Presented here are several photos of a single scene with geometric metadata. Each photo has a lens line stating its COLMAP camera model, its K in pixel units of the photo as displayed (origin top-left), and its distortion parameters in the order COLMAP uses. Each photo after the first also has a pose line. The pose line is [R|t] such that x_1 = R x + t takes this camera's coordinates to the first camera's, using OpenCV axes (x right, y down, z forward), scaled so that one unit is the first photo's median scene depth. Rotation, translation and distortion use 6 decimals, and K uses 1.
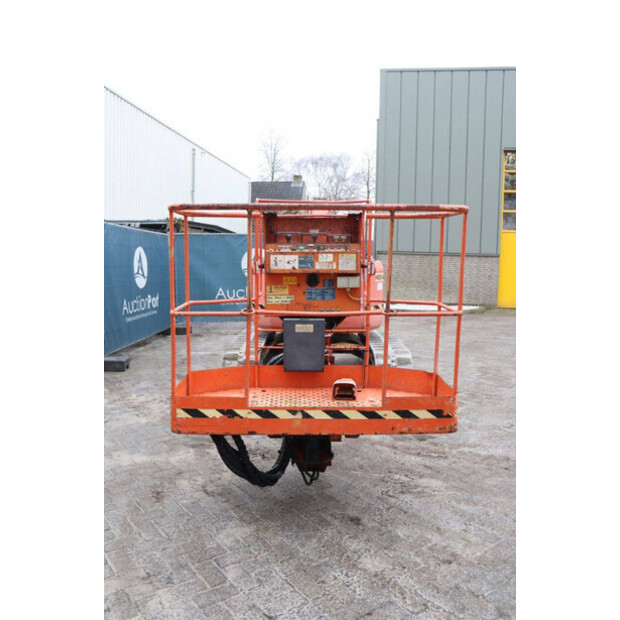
lens RADIAL K [[508.4, 0, 301.3], [0, 508.4, 317.6], [0, 0, 1]] dist [-0.143663, 0.099037]
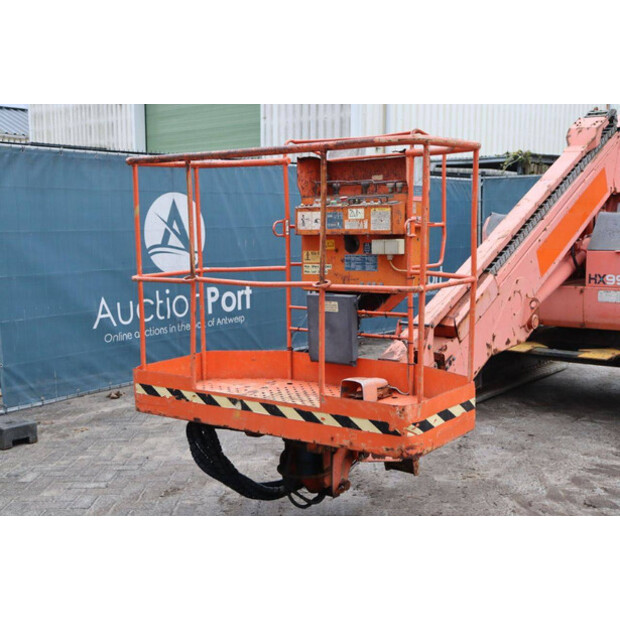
lens RADIAL K [[801.9, 0, 325.1], [0, 801.9, 322.2], [0, 0, 1]] dist [0.054330, 0.000000]
pose [[0.812919, 0.056893, -0.579591, 0.708418], [-0.047717, 0.998377, 0.031074, 0.007030], [0.580418, 0.002396, 0.814315, 0.007553]]
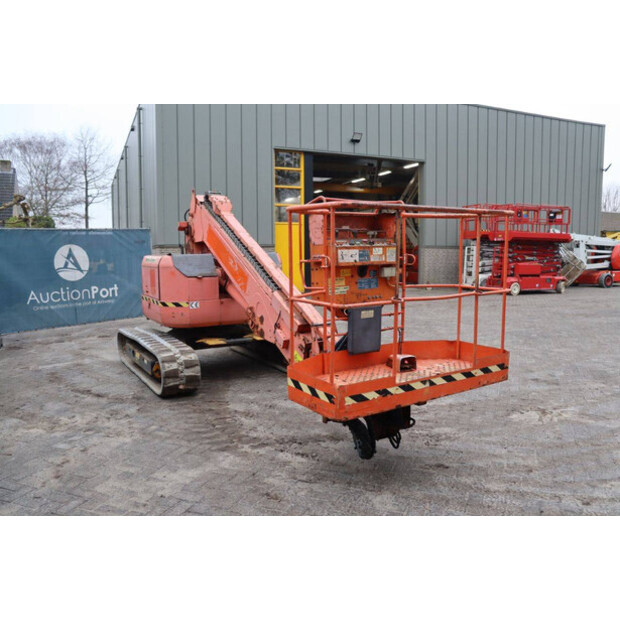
lens RADIAL K [[508.4, 0, 313.2], [0, 508.4, 319.1], [0, 0, 1]] dist [-0.143663, 0.099037]
pose [[0.845782, -0.089040, 0.526047, -0.688495], [0.079259, 0.996004, 0.041152, -0.024158], [-0.527609, 0.006889, 0.849459, 0.109313]]
